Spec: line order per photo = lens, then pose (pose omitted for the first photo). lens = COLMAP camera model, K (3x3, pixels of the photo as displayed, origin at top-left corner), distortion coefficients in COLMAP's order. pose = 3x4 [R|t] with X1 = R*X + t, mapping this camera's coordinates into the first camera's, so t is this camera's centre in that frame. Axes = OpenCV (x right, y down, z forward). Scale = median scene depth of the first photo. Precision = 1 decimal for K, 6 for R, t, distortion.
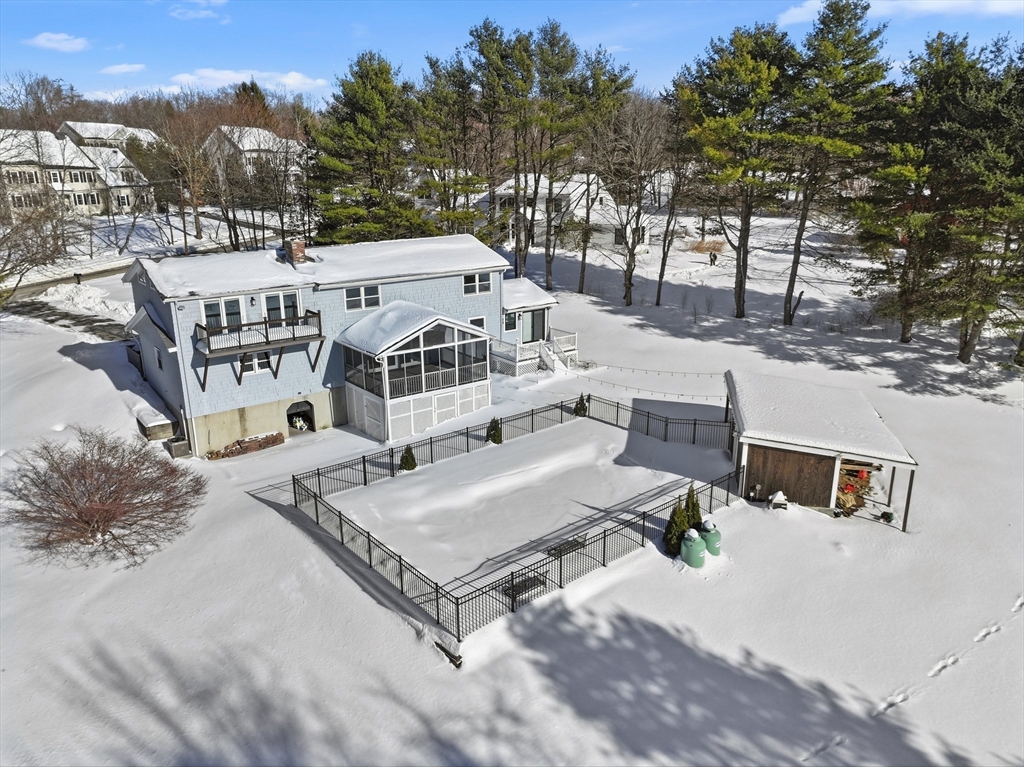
lens RADIAL K [[720.7, 0, 519.0], [0, 720.7, 386.0], [0, 0, 1]] dist [0.006558, 0.005467]
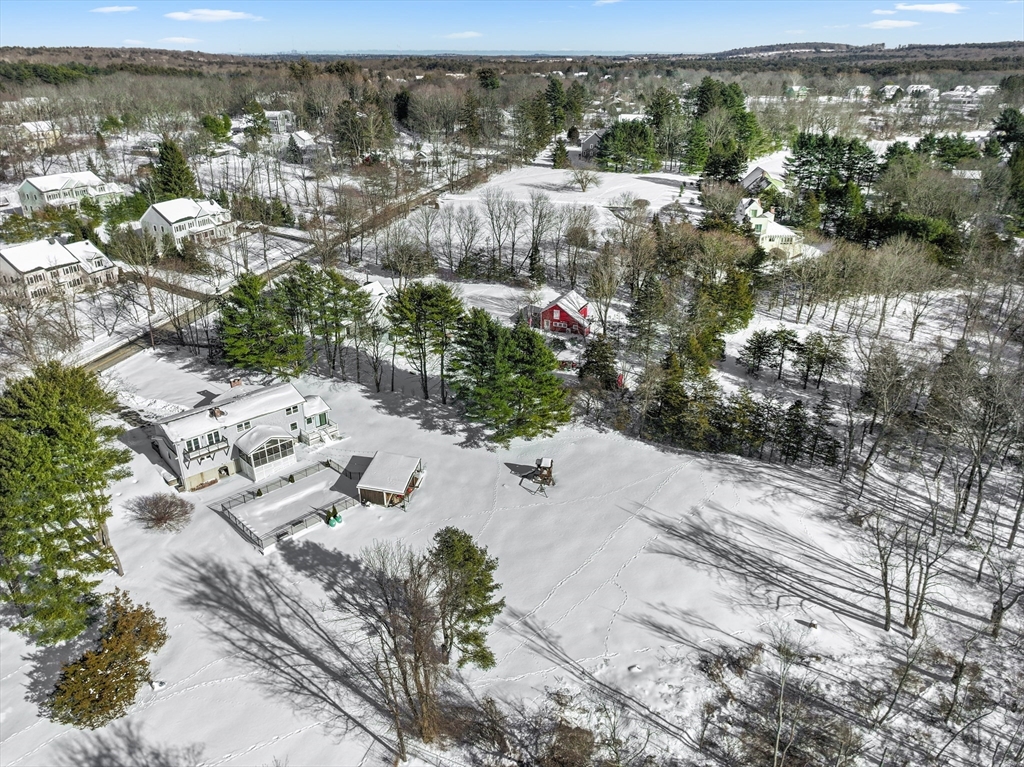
lens RADIAL K [[746.1, 0, 512.0], [0, 746.1, 383.5], [0, 0, 1]] dist [0.037938, 0.001004]
pose [[0.997869, -0.031565, 0.057102, 0.673512], [0.023010, 0.989205, 0.144717, -0.712554], [-0.061053, -0.143095, 0.987824, -1.935564]]
